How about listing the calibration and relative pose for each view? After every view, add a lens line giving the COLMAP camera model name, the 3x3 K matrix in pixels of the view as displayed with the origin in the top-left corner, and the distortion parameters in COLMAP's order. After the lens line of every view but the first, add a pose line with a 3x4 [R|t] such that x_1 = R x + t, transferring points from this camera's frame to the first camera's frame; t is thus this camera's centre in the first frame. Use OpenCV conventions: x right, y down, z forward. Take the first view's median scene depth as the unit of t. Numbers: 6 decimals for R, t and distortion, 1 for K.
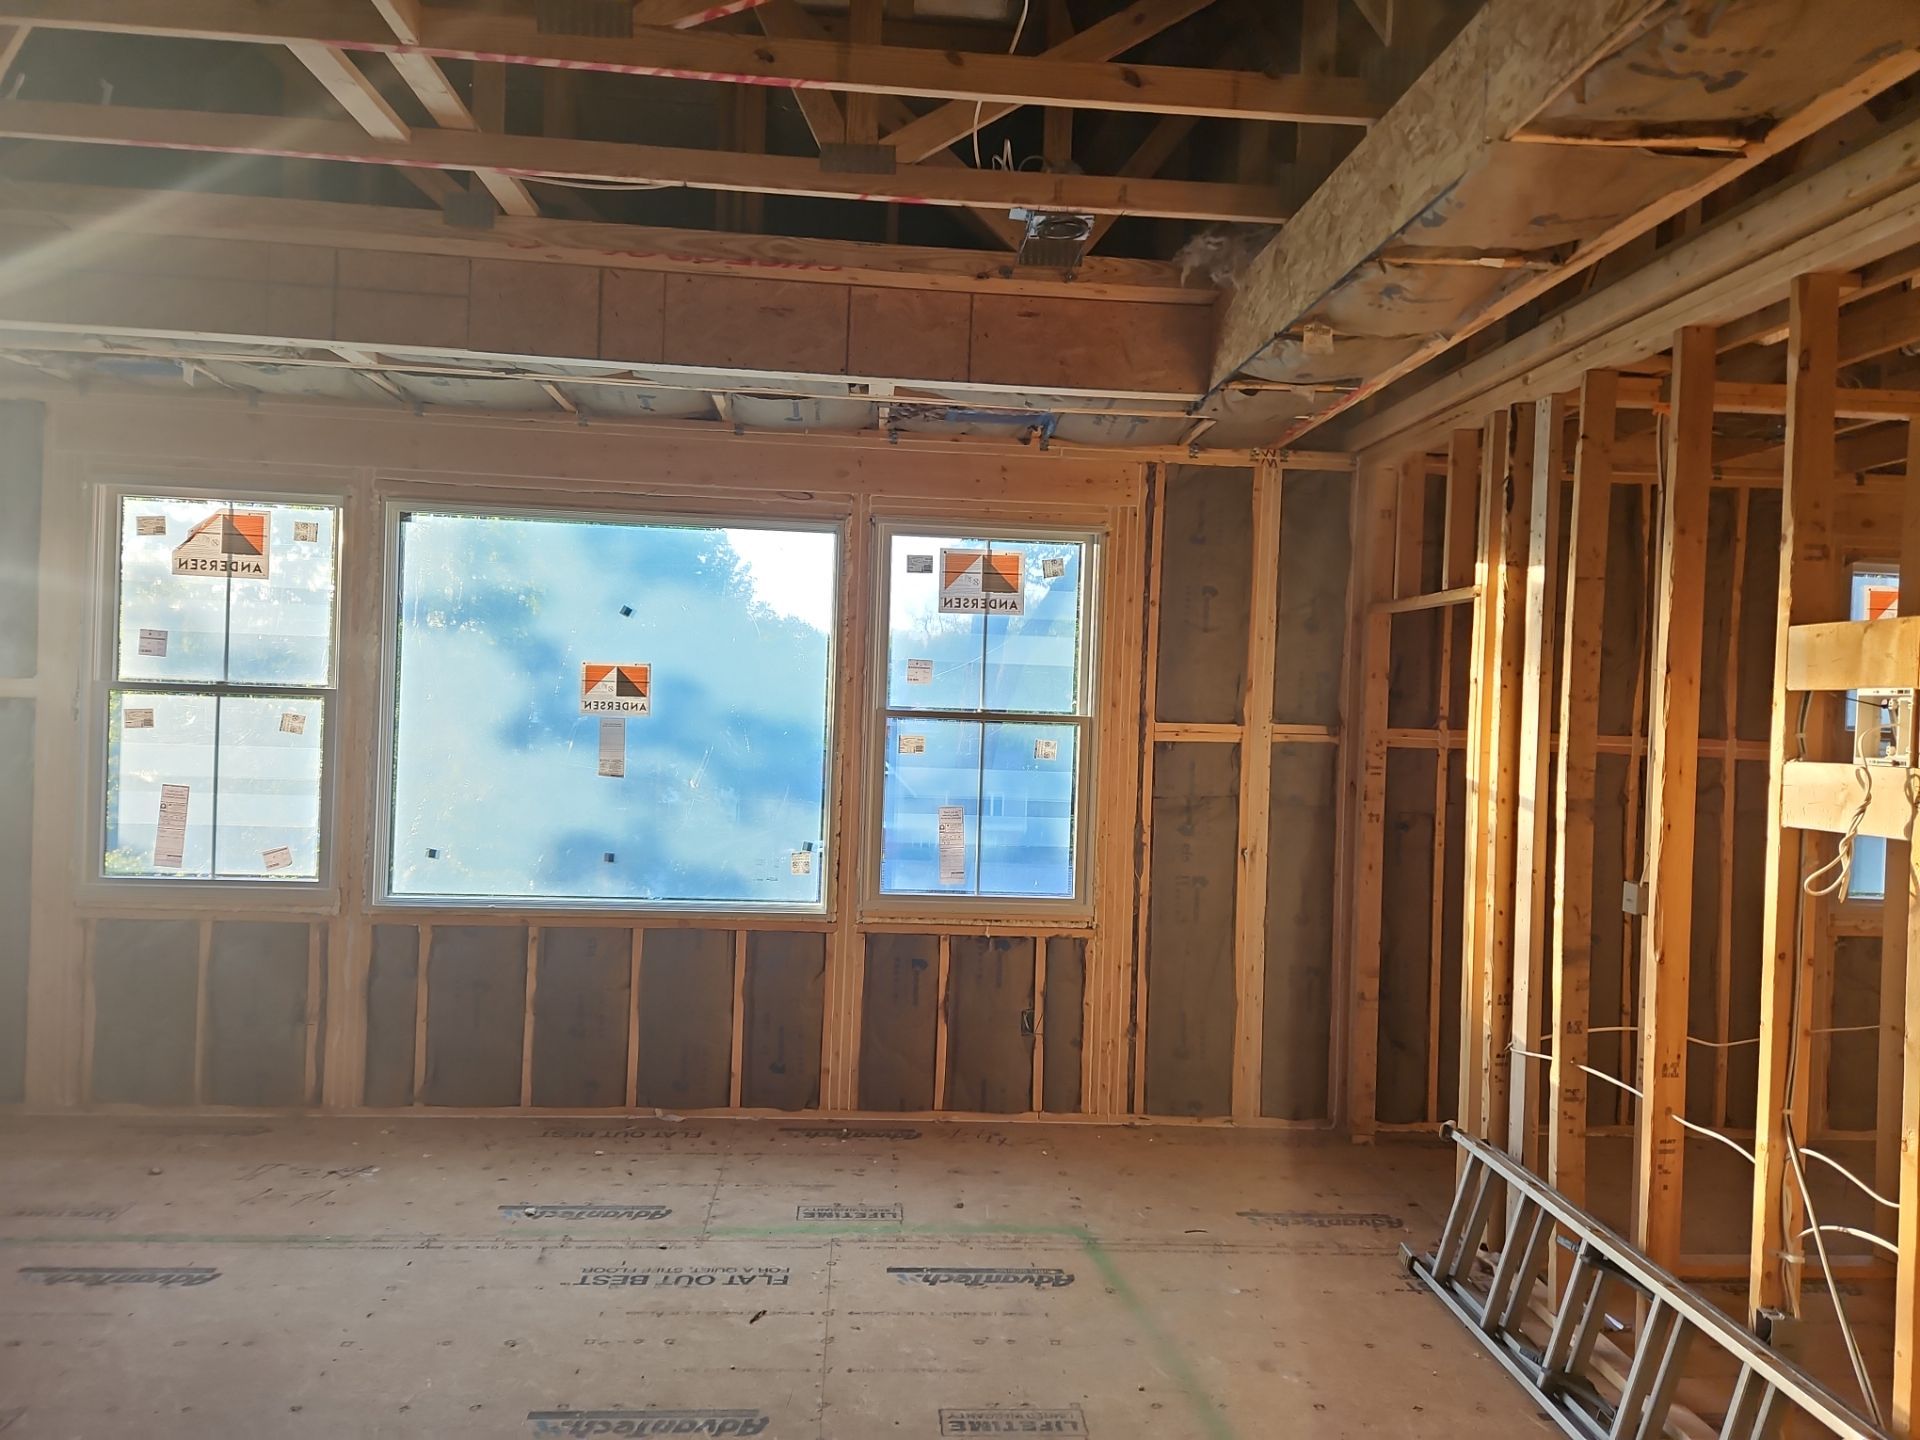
lens RADIAL K [[1281.3, 0, 955.6], [0, 1281.3, 723.7], [0, 0, 1]] dist [0.081230, -0.068632]
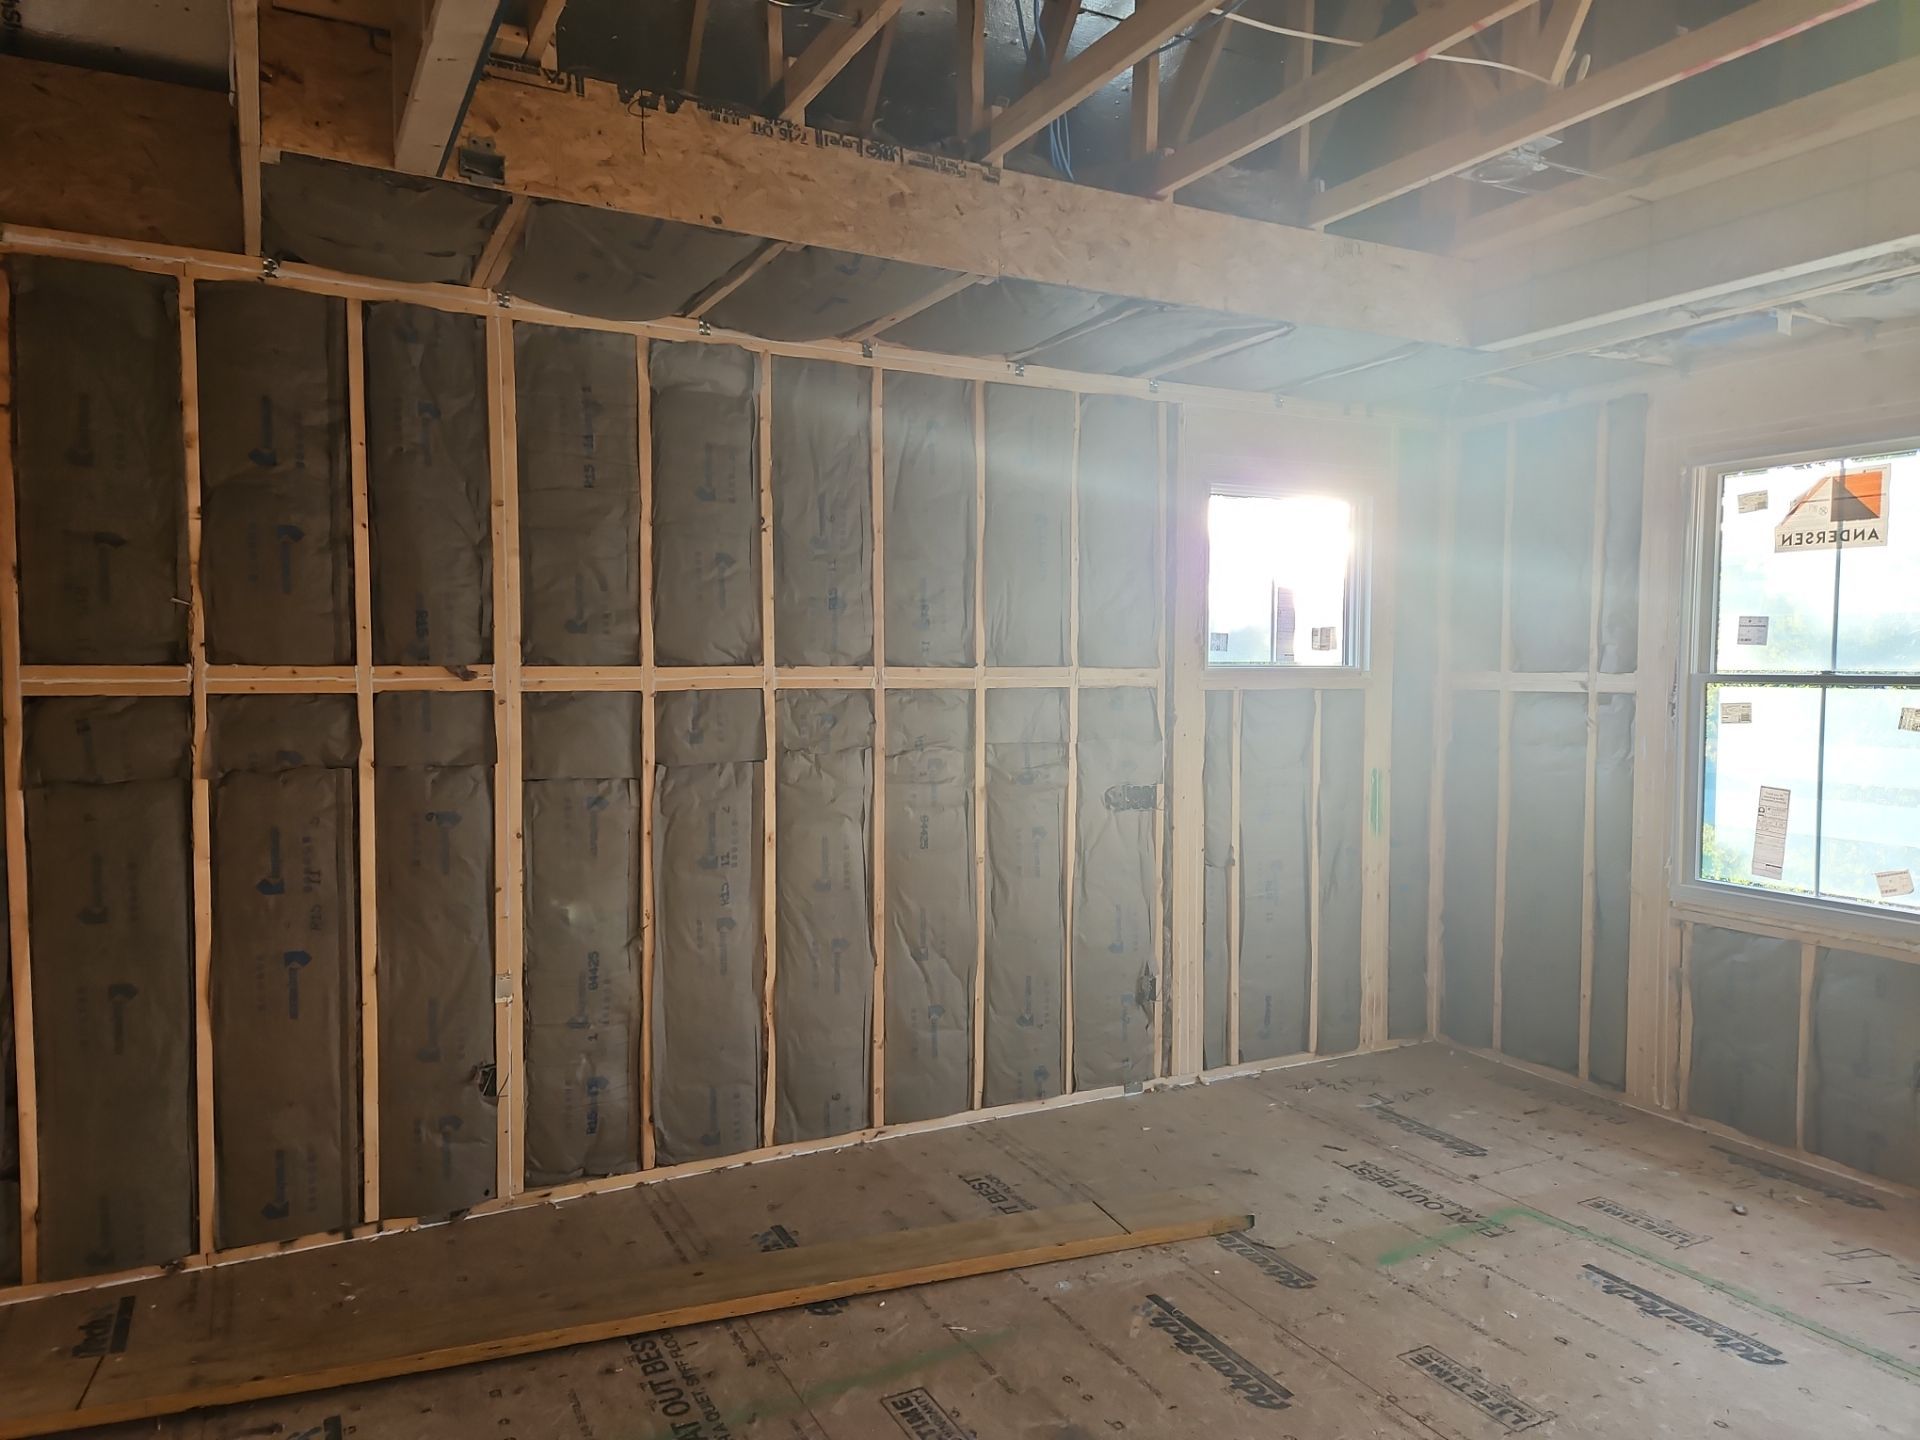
lens RADIAL K [[1281.3, 0, 955.6], [0, 1281.3, 723.7], [0, 0, 1]] dist [0.081230, -0.068632]
pose [[0.398884, 0.010456, -0.916942, 0.003368], [-0.007826, 0.999937, 0.007998, 0.000409], [0.916968, 0.003985, 0.398941, 0.125388]]
